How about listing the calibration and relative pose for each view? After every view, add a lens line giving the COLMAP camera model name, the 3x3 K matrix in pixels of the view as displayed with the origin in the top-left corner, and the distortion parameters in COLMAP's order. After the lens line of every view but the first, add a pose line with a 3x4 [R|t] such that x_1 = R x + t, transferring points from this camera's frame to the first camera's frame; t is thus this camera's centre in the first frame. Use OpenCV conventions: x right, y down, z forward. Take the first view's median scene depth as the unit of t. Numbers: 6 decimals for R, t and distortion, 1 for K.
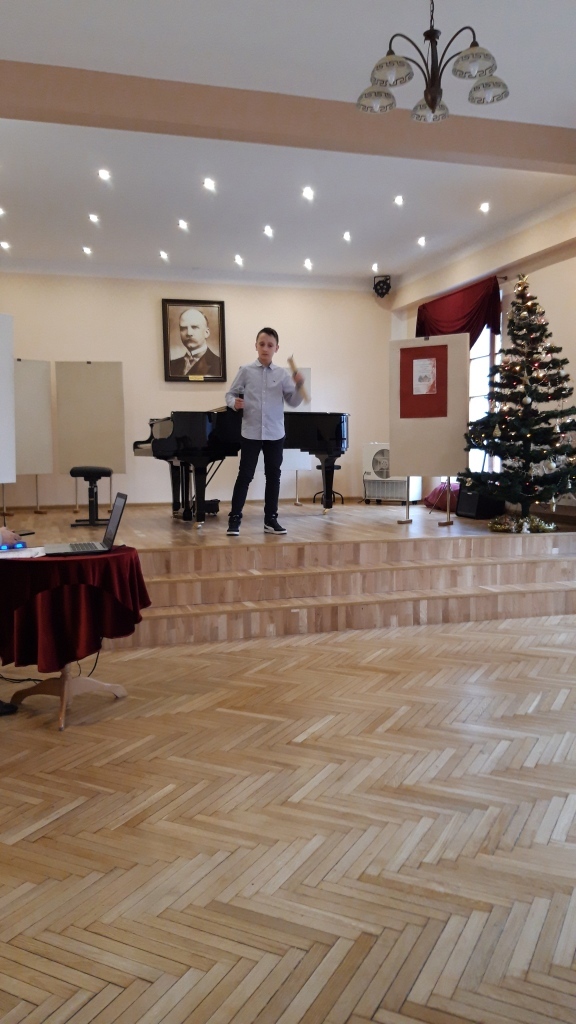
lens RADIAL K [[791.9, 0, 284.7], [0, 791.9, 511.4], [0, 0, 1]] dist [0.103984, -0.196439]
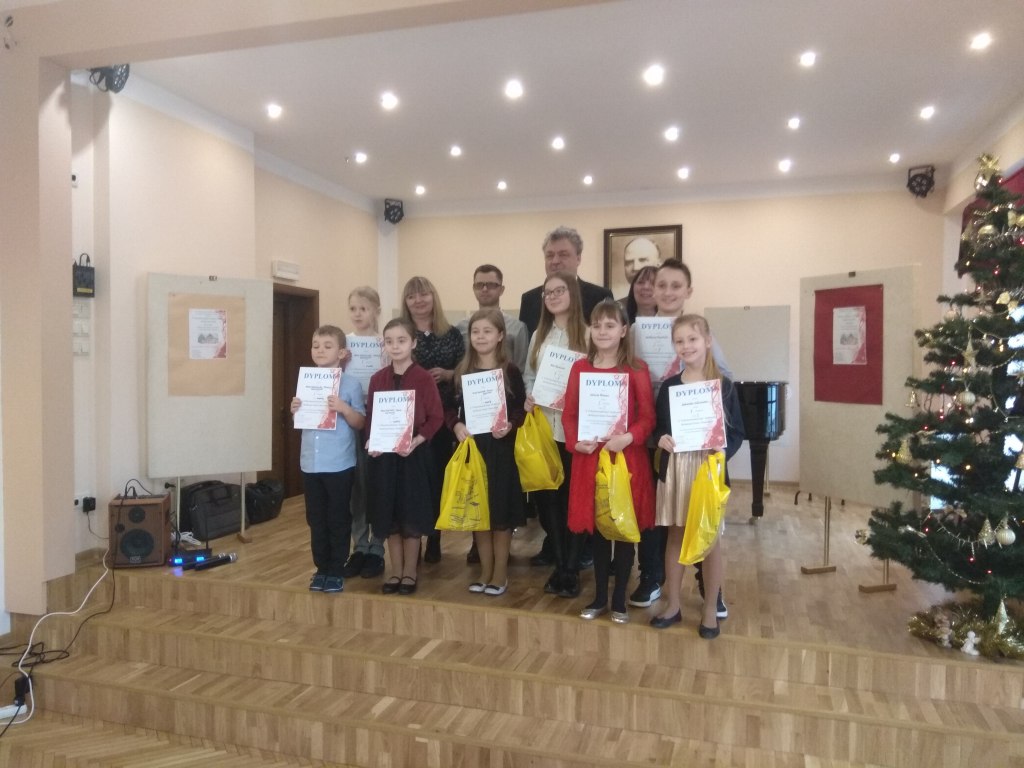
lens RADIAL K [[786.4, 0, 512.0], [0, 786.4, 384.0], [0, 0, 1]] dist [0.091985, -0.121616]
pose [[0.835909, 0.031094, -0.547986, 0.363904], [-0.056020, 0.998014, -0.028824, -0.125331], [0.546001, 0.054792, 0.835991, 0.441479]]
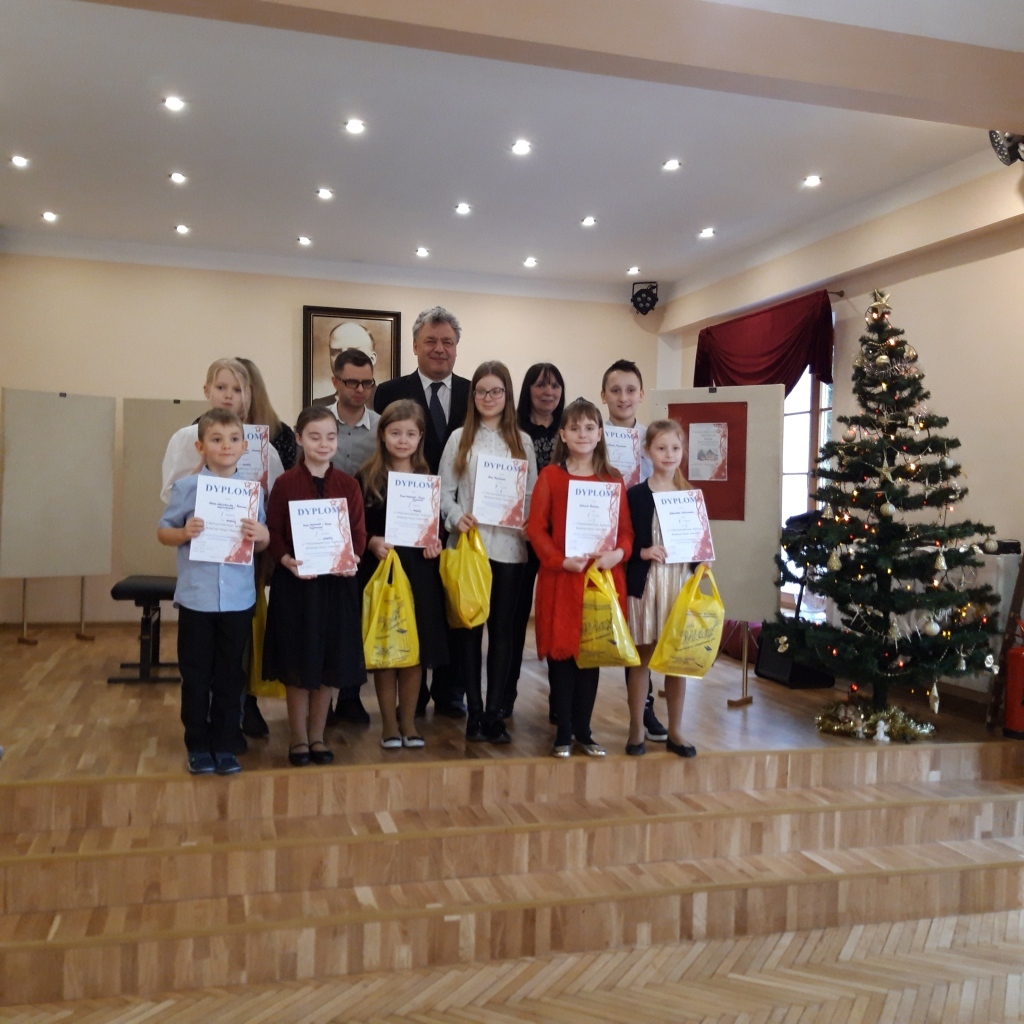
lens RADIAL K [[1046.9, 0, 509.7], [0, 1046.9, 512.6], [0, 0, 1]] dist [0.102533, -0.193716]
pose [[0.999372, 0.034778, -0.006855, 0.040858], [-0.035136, 0.997471, -0.061786, -0.086090], [0.004689, 0.061988, 0.998066, 0.261628]]
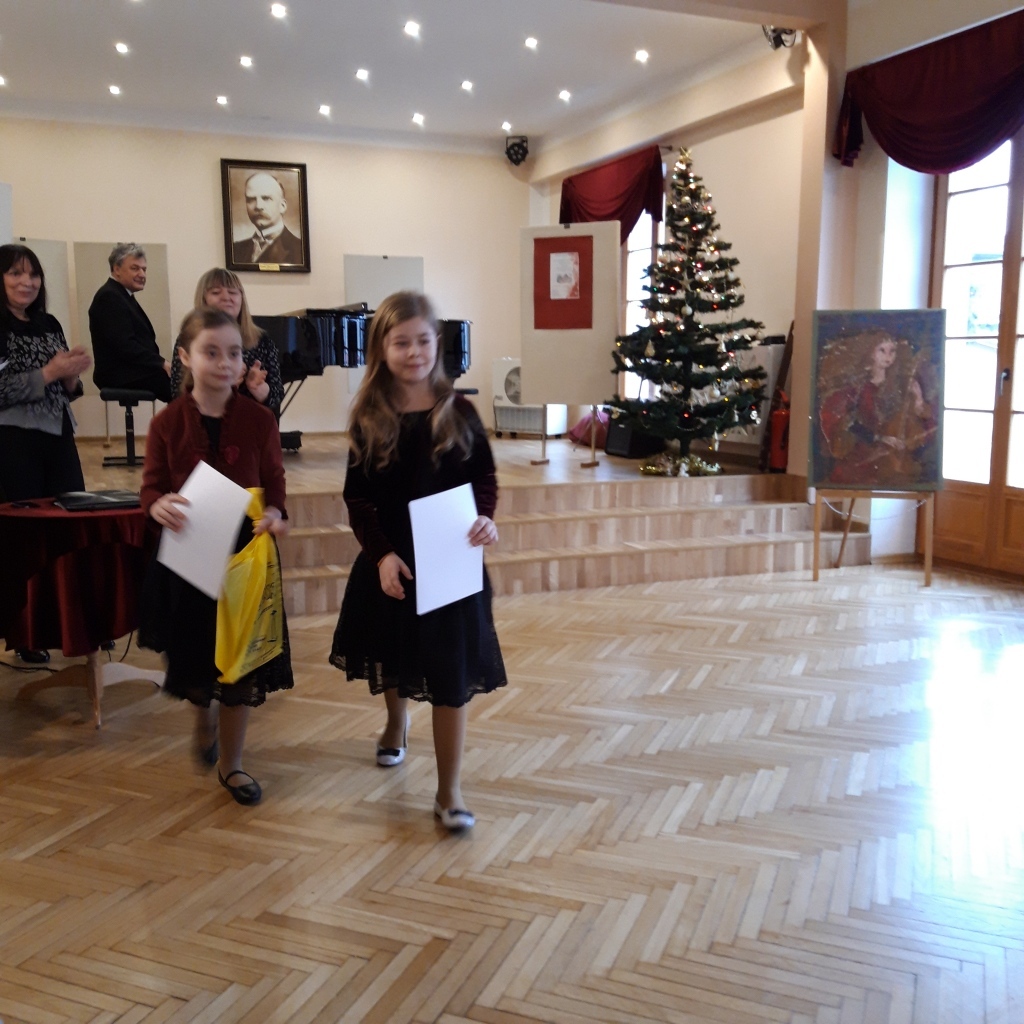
lens RADIAL K [[1053.5, 0, 509.5], [0, 1053.5, 501.7], [0, 0, 1]] dist [0.157201, -0.338268]
pose [[0.995013, -0.002949, 0.099706, 0.021437], [-0.002636, 0.998436, 0.055837, -0.007369], [-0.099715, -0.055821, 0.993449, -0.052682]]
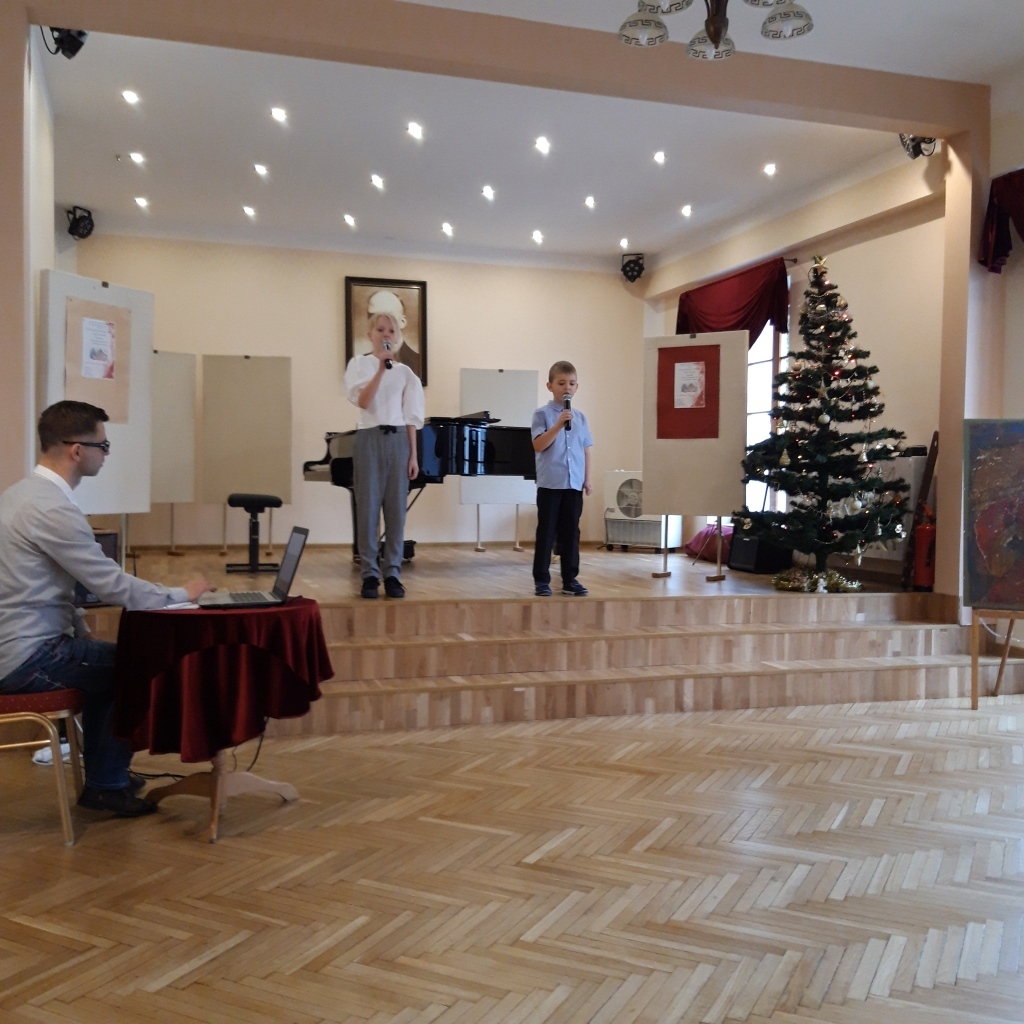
lens RADIAL K [[1052.3, 0, 507.6], [0, 1052.3, 515.2], [0, 0, 1]] dist [0.100452, -0.212085]
pose [[0.999690, 0.020249, 0.014498, -0.014014], [-0.019608, 0.998879, -0.043075, 0.003034], [-0.015354, 0.042777, 0.998967, -0.006760]]
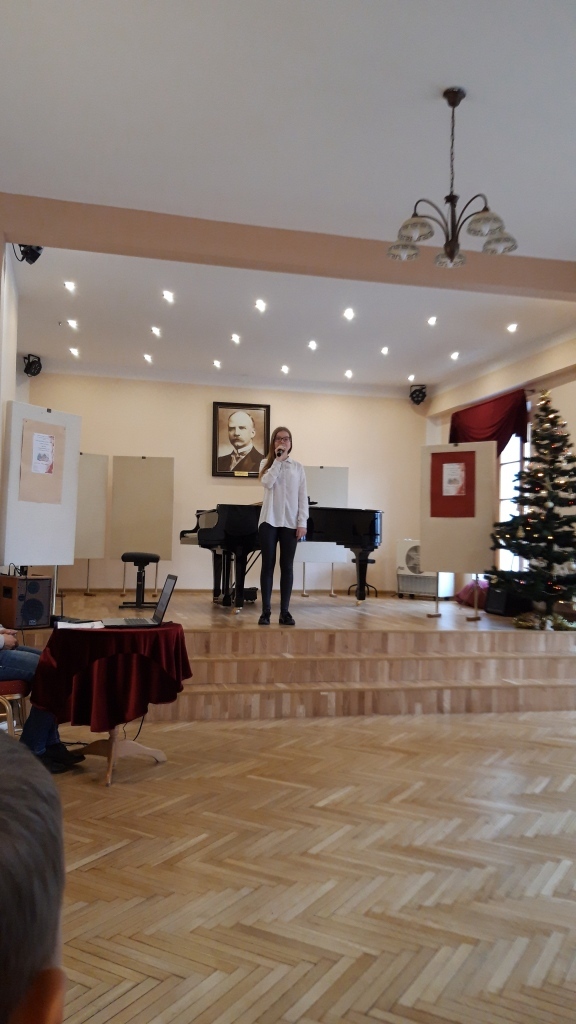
lens RADIAL K [[791.9, 0, 284.7], [0, 791.9, 511.4], [0, 0, 1]] dist [0.103984, -0.196439]
pose [[0.998140, 0.030814, -0.052605, 0.007858], [-0.036830, 0.992386, -0.117532, 0.009186], [0.048583, 0.119250, 0.991675, -0.081881]]
